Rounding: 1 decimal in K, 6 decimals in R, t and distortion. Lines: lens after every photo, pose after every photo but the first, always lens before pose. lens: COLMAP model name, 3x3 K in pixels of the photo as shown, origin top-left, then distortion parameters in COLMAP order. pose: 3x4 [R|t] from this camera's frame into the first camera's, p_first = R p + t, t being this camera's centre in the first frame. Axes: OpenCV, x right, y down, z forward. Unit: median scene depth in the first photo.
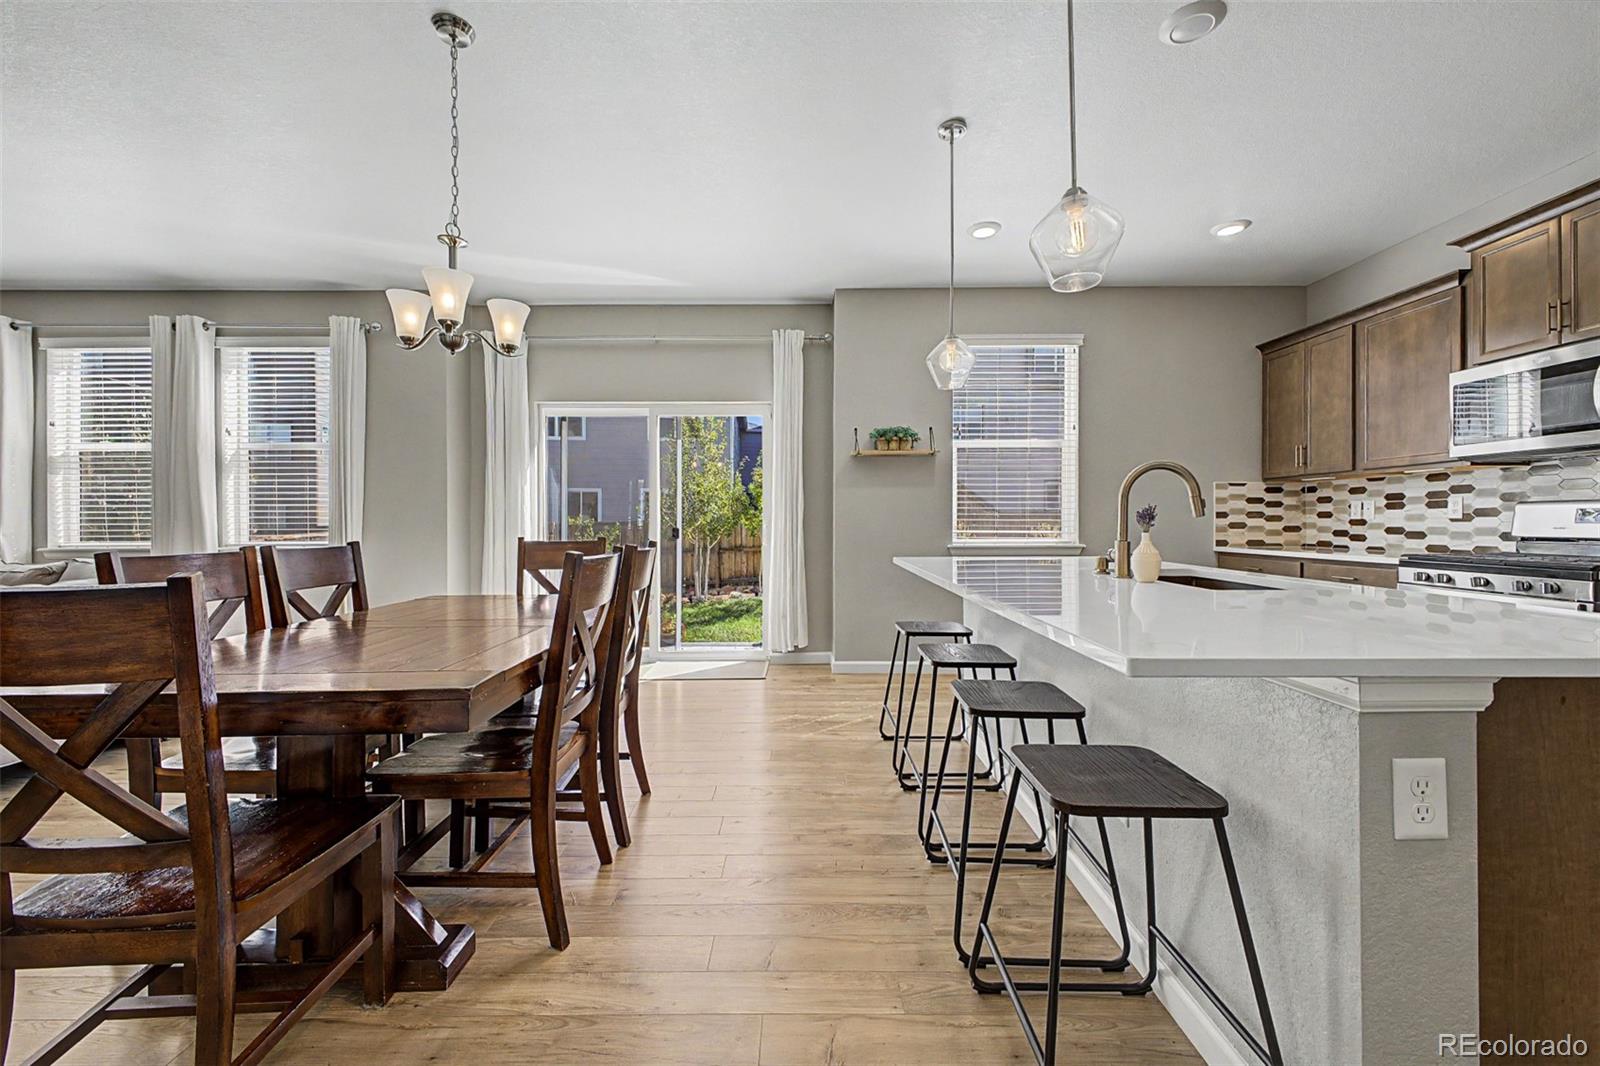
lens RADIAL K [[631.0, 0, 803.2], [0, 631.0, 523.3], [0, 0, 1]] dist [0.027867, -0.011213]
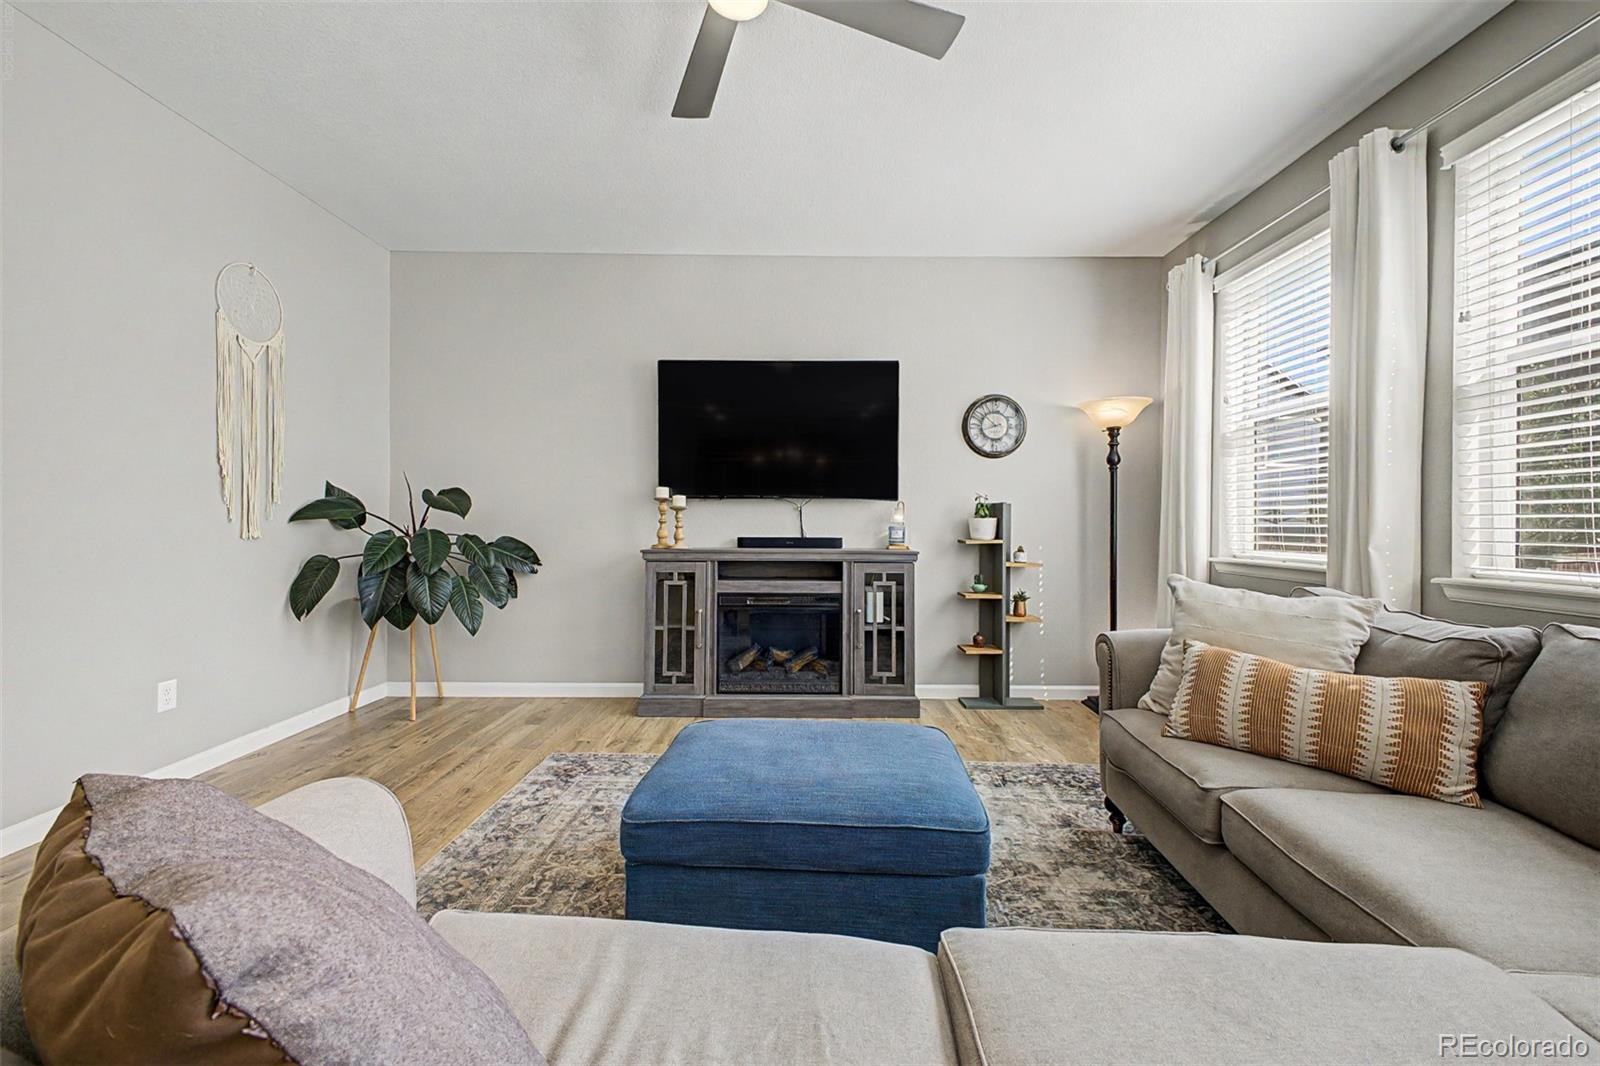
lens RADIAL K [[631.0, 0, 803.2], [0, 631.0, 523.3], [0, 0, 1]] dist [0.027867, -0.011213]
pose [[-0.008351, 0.006853, -0.999942, -0.739273], [-0.010288, 0.999923, 0.006939, -0.001215], [0.999912, 0.010345, -0.008280, 0.551196]]
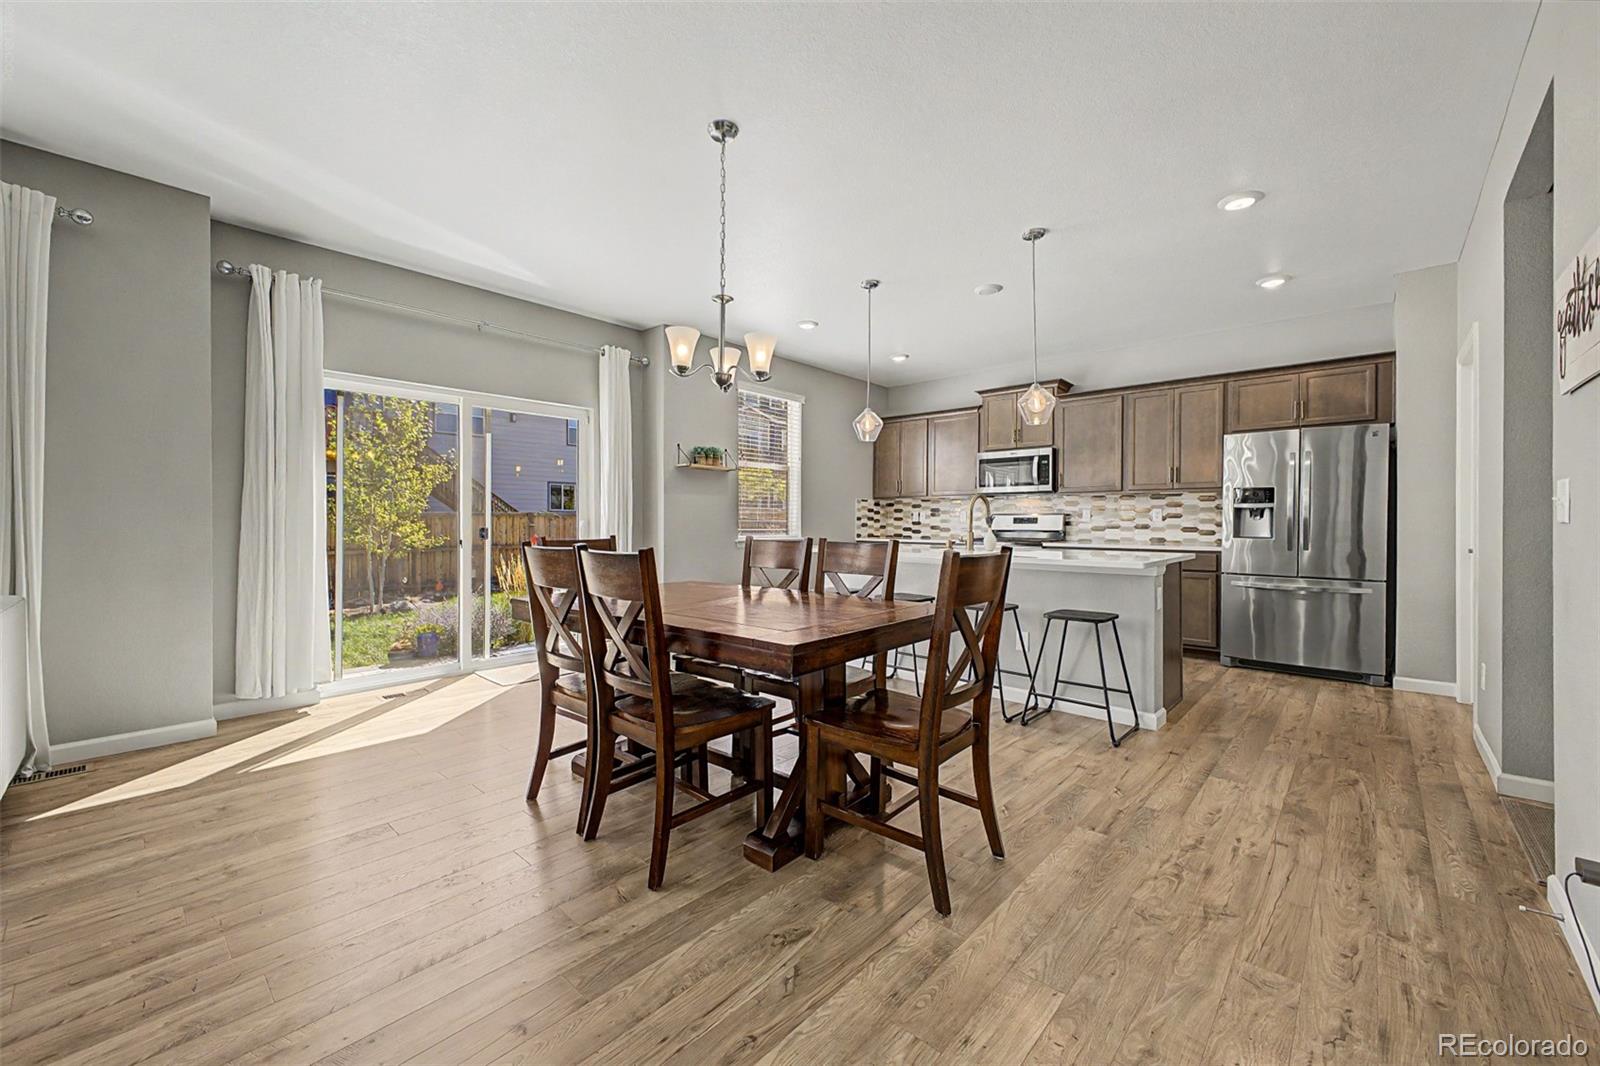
lens RADIAL K [[627.8, 0, 794.5], [0, 627.8, 522.5], [0, 0, 1]] dist [0.028956, -0.000026]
pose [[0.680139, 0.004659, 0.733068, -0.696009], [-0.002119, 0.999988, -0.004390, 0.004732], [-0.733080, 0.001432, 0.680141, 0.018311]]
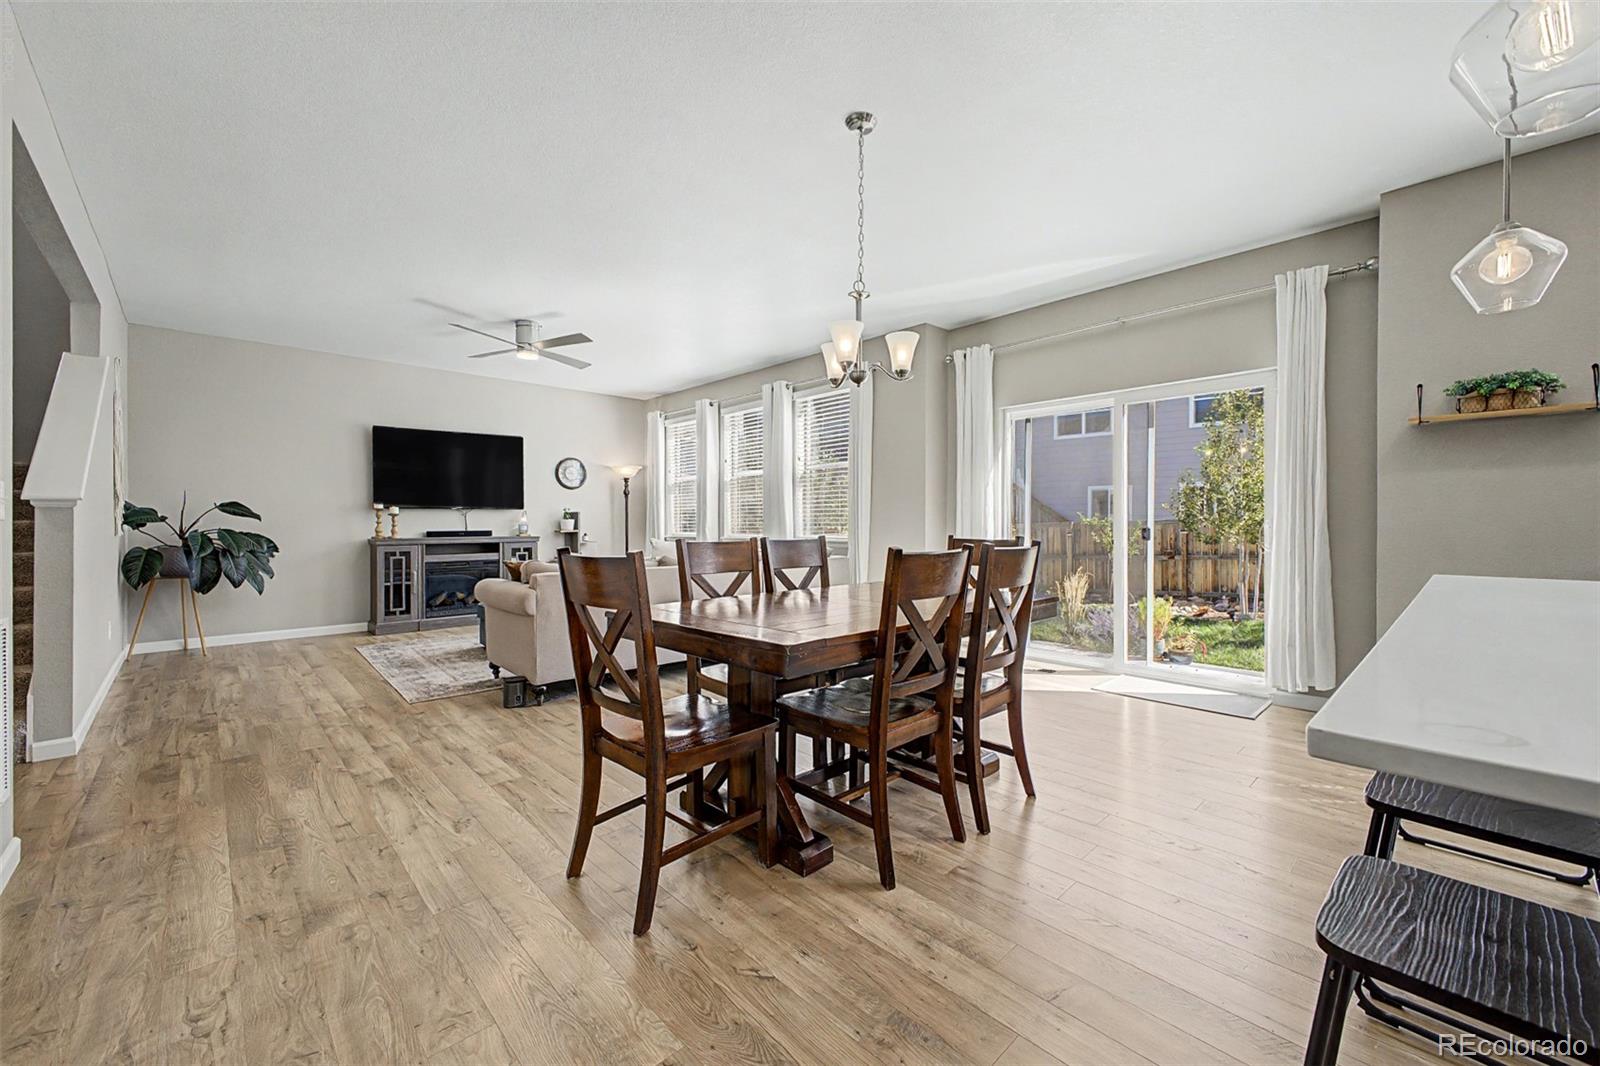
lens RADIAL K [[631.0, 0, 803.2], [0, 631.0, 523.3], [0, 0, 1]] dist [0.027867, -0.011213]
pose [[0.690785, 0.003462, -0.723052, 0.135479], [-0.002981, 0.999994, 0.001940, 0.000608], [0.723054, 0.000815, 0.690791, 0.035340]]
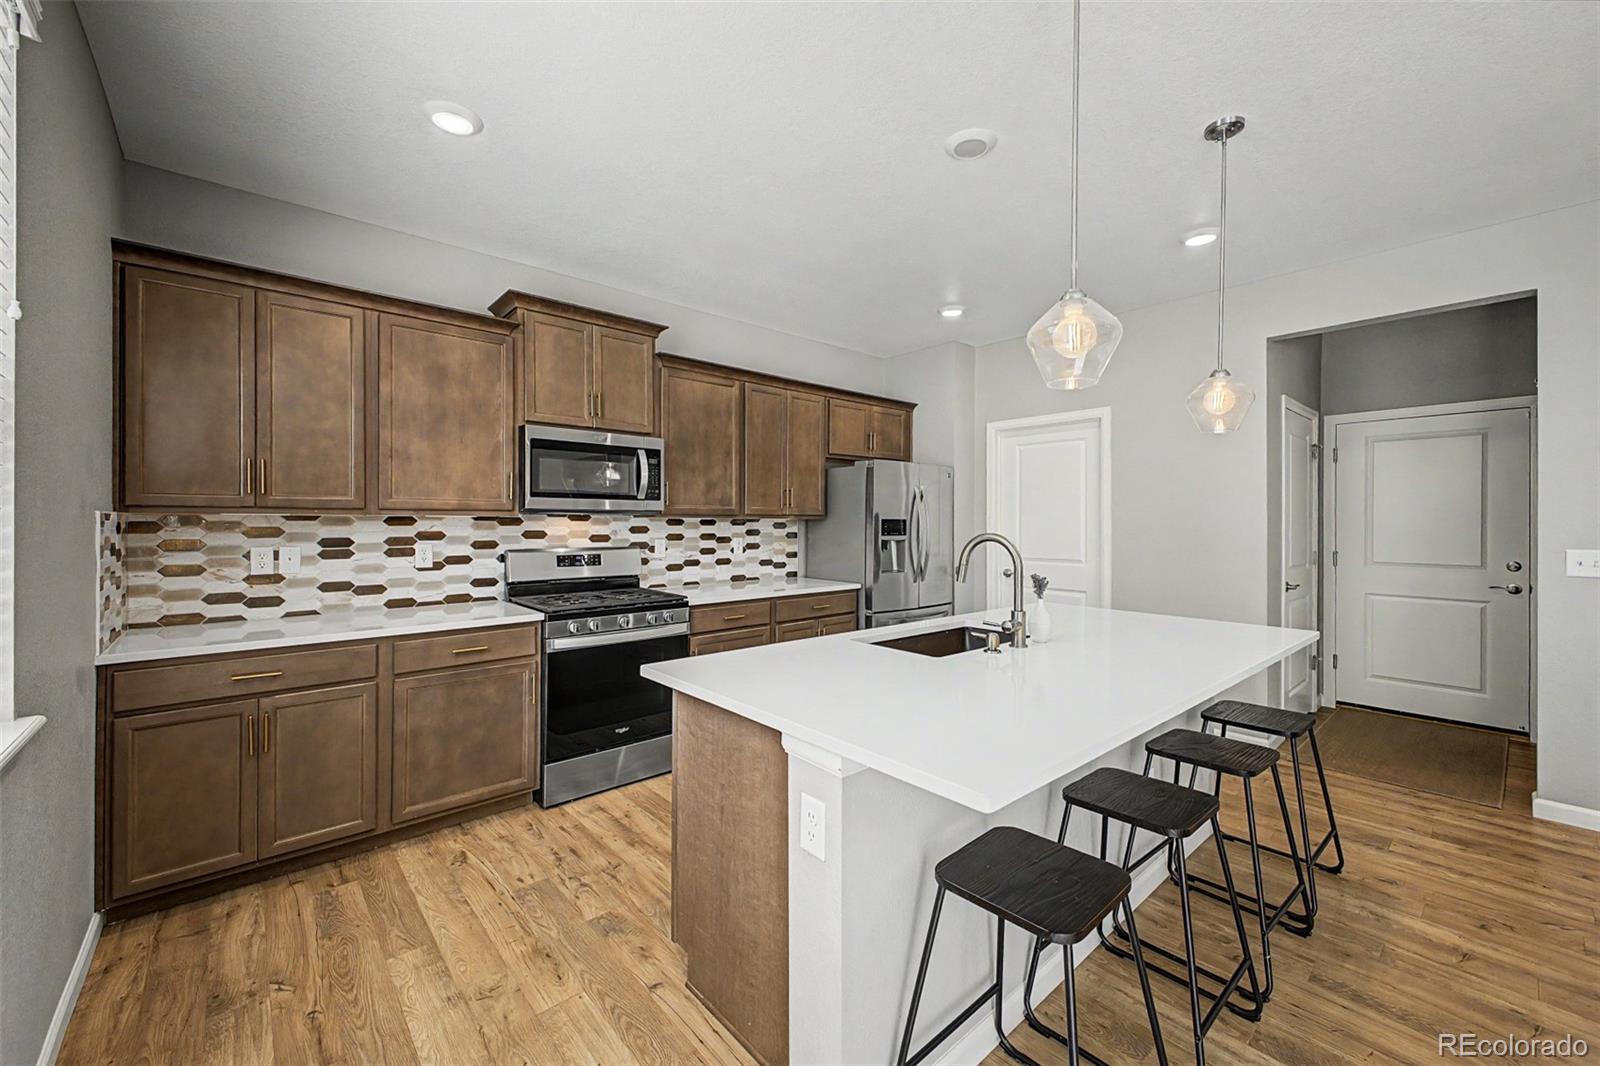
lens RADIAL K [[631.0, 0, 803.2], [0, 631.0, 523.3], [0, 0, 1]] dist [0.027867, -0.011213]
pose [[-0.658467, -0.002873, 0.752604, -0.018630], [0.001447, 0.999986, 0.005083, -0.062064], [-0.752608, 0.004436, -0.658454, 0.994456]]
